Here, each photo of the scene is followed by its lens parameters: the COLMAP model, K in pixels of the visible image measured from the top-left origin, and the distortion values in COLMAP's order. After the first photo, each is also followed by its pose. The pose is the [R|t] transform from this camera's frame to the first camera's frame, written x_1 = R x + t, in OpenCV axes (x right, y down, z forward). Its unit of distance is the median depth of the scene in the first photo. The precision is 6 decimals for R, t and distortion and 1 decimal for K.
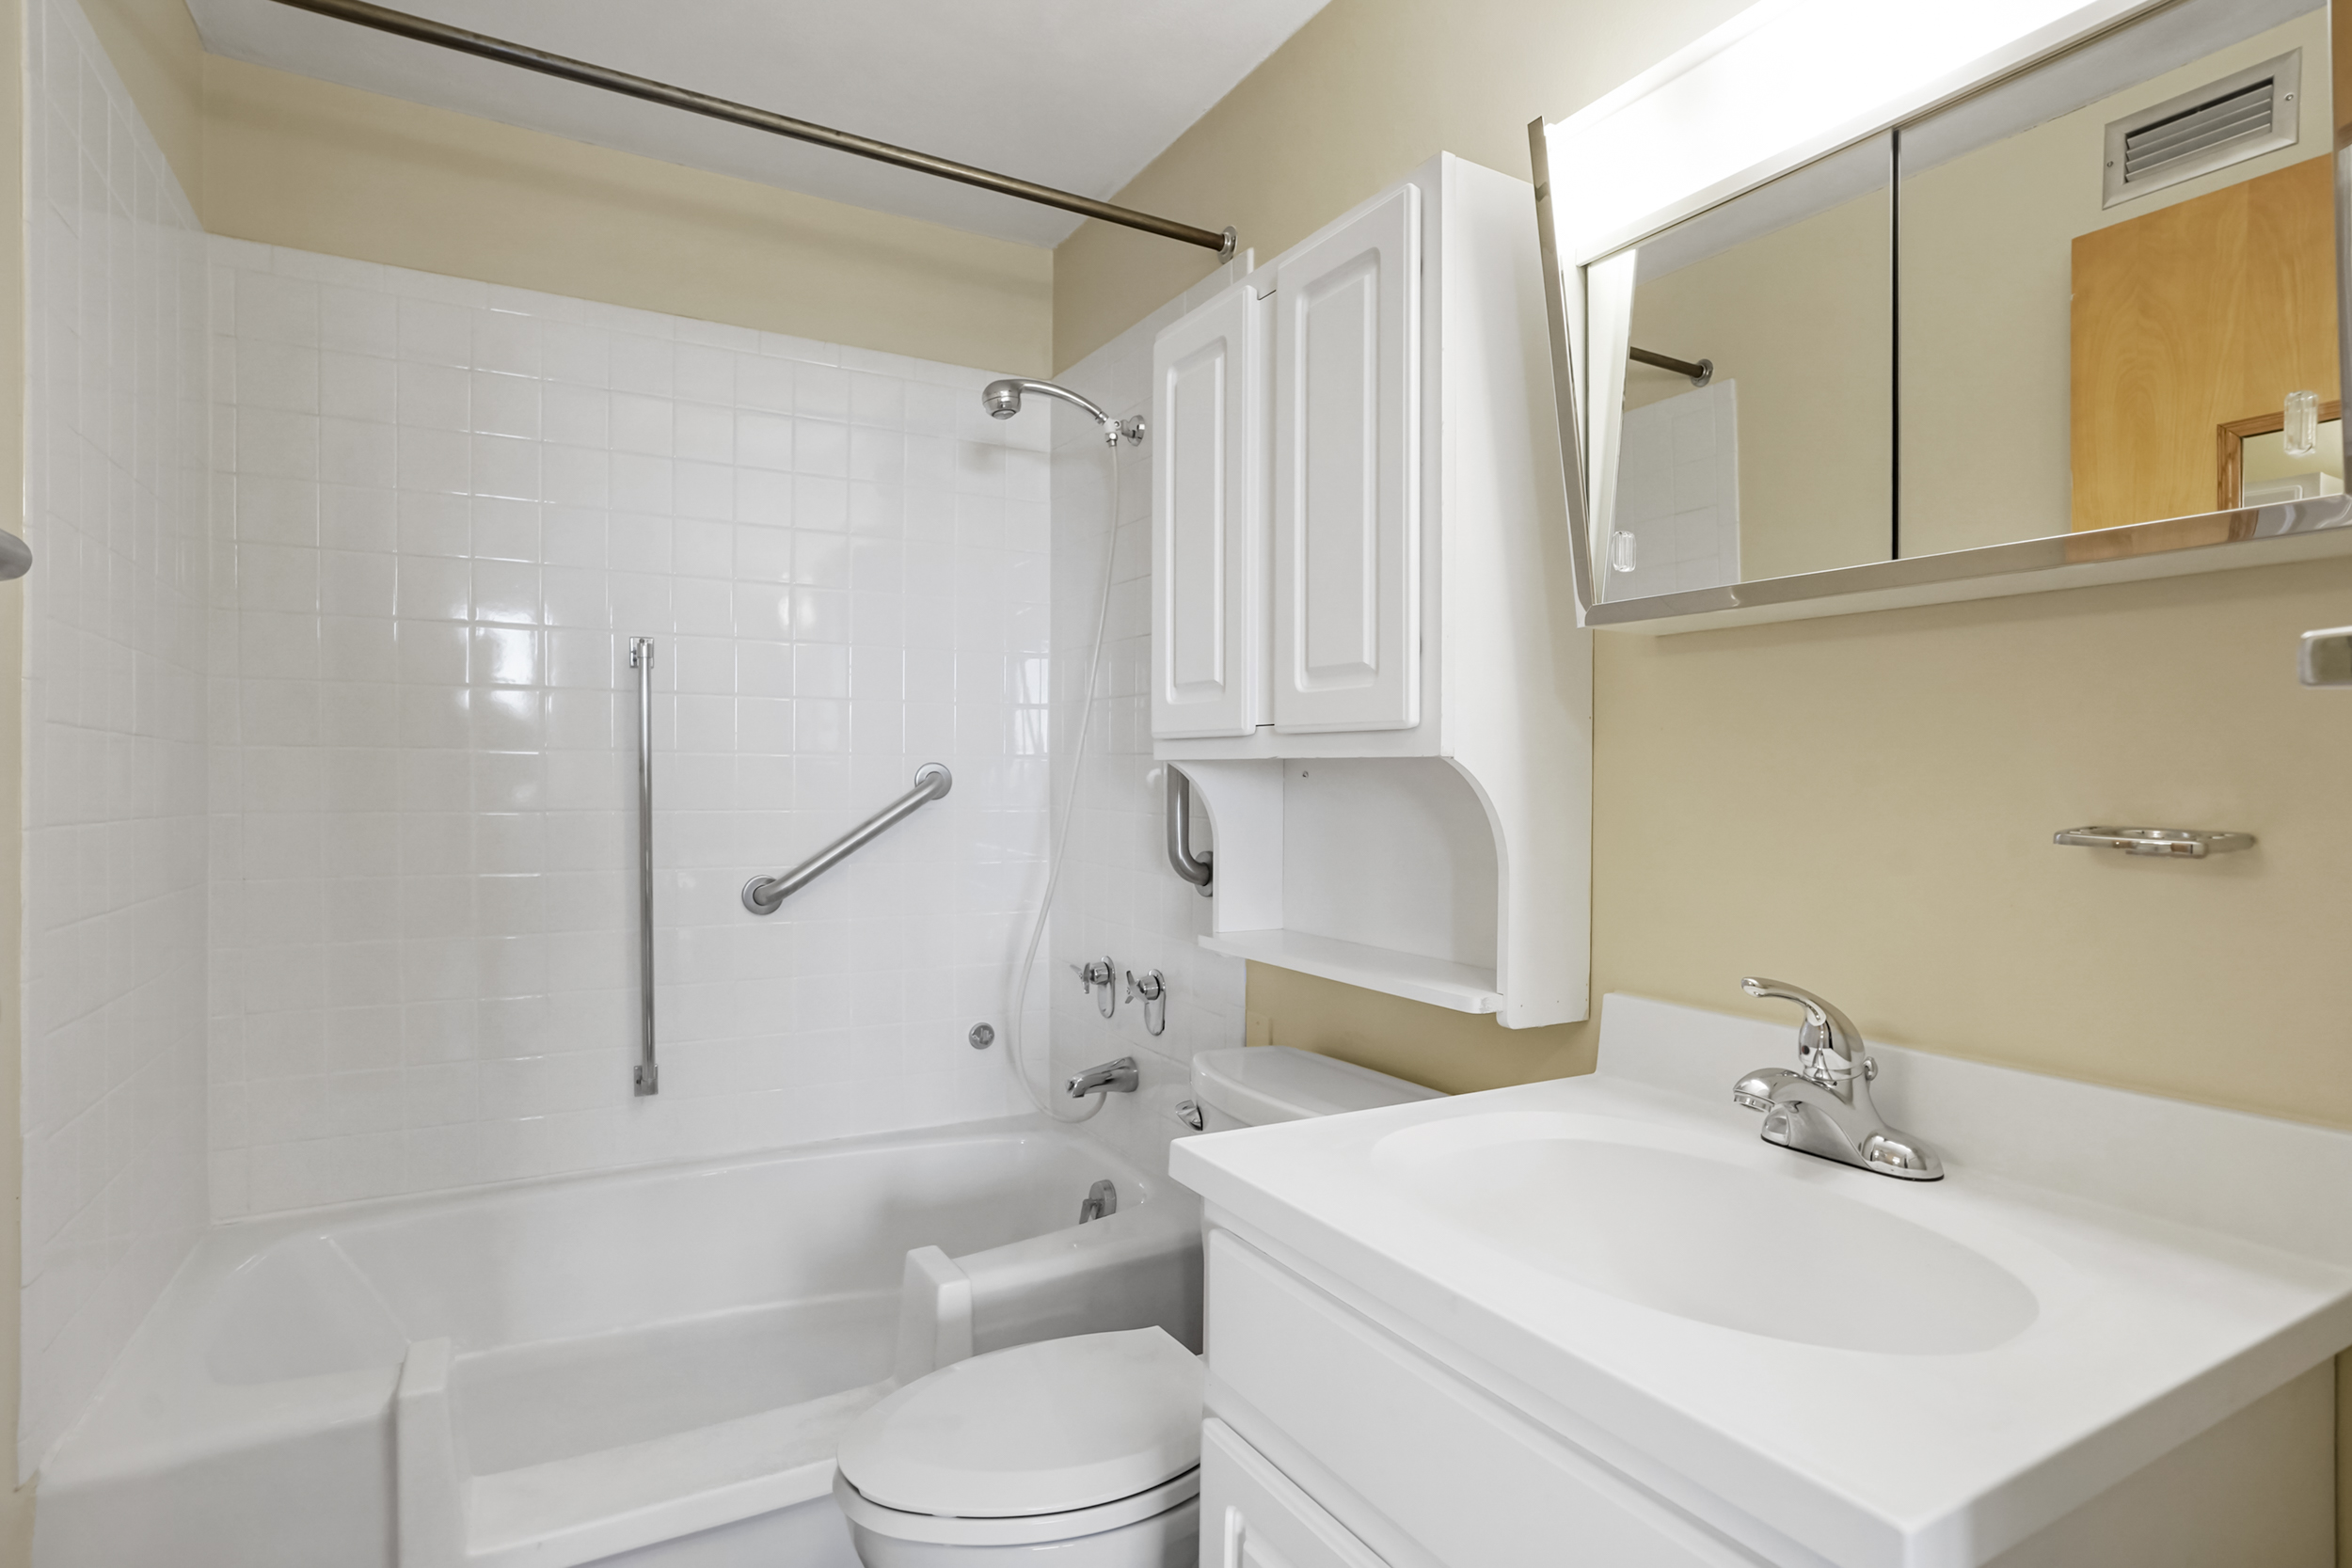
lens RADIAL K [[1194.2, 0, 1182.4], [0, 1194.2, 786.7], [0, 0, 1]] dist [-0.040844, 0.000873]
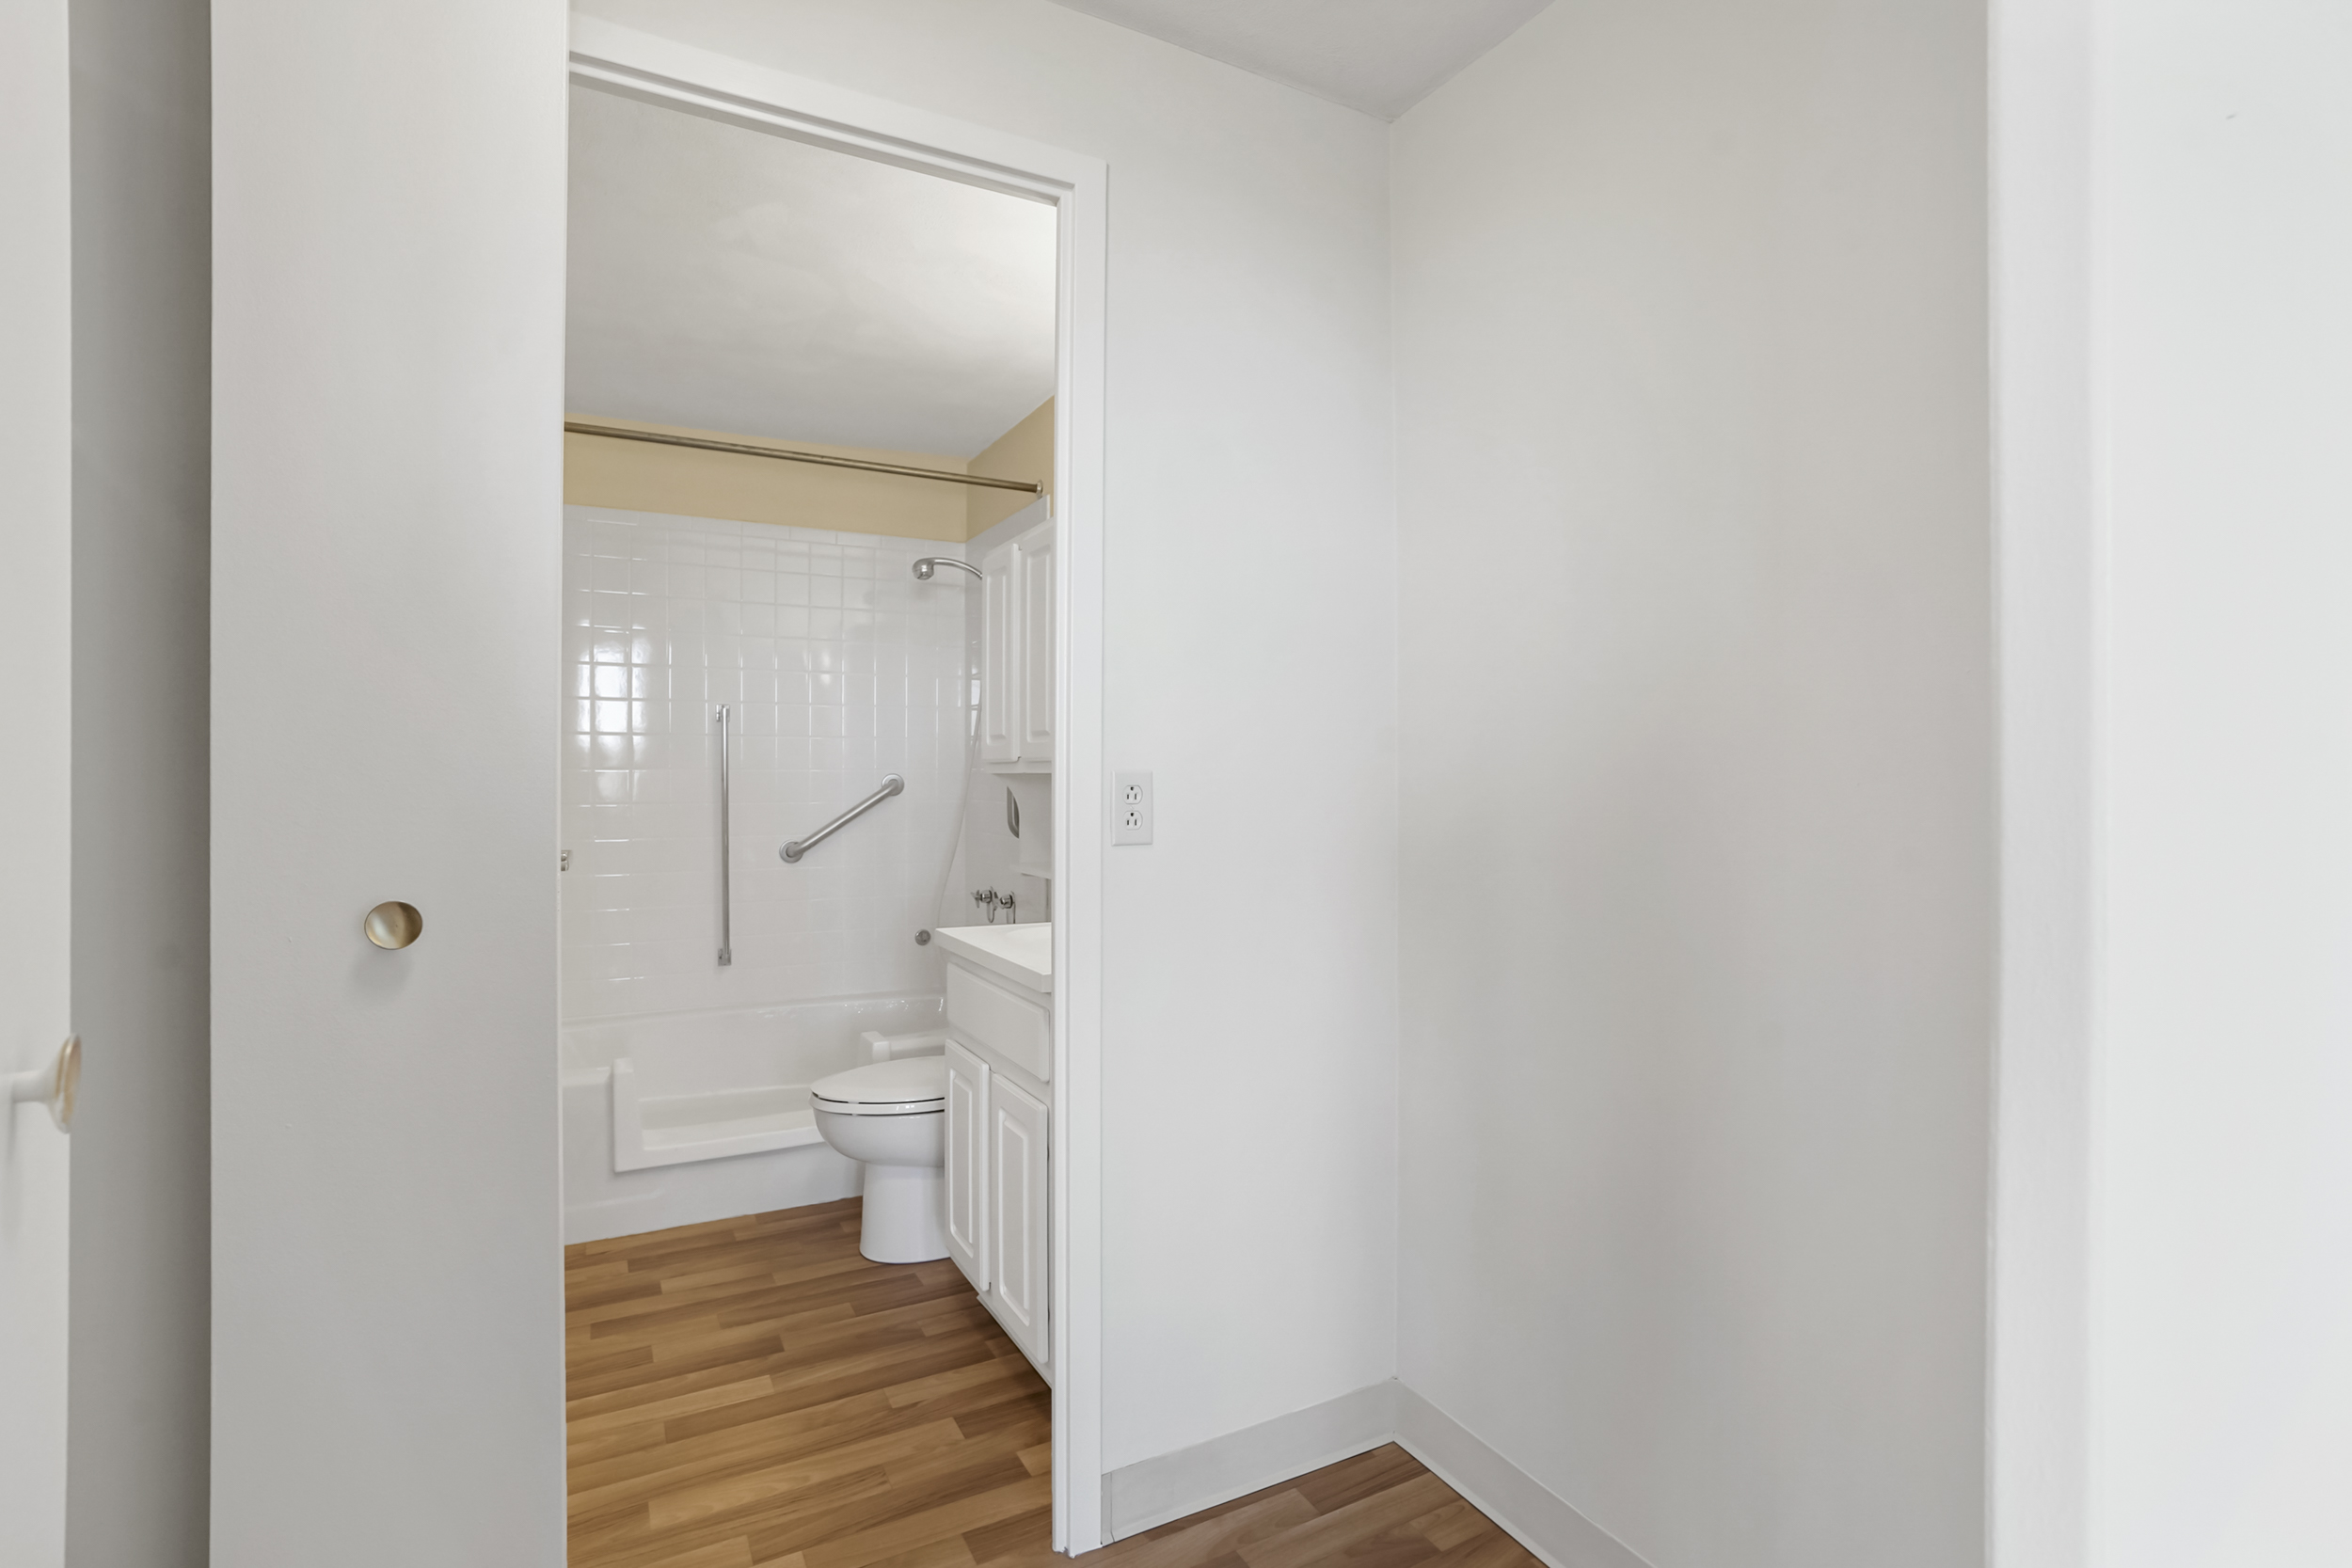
lens RADIAL K [[1106.5, 0, 1171.6], [0, 1106.5, 775.2], [0, 0, 1]] dist [-0.056657, 0.016305]
pose [[0.999651, -0.005681, -0.025794, 0.250958], [0.005327, 0.999891, -0.013764, 0.005454], [0.025870, 0.013622, 0.999573, -0.608039]]
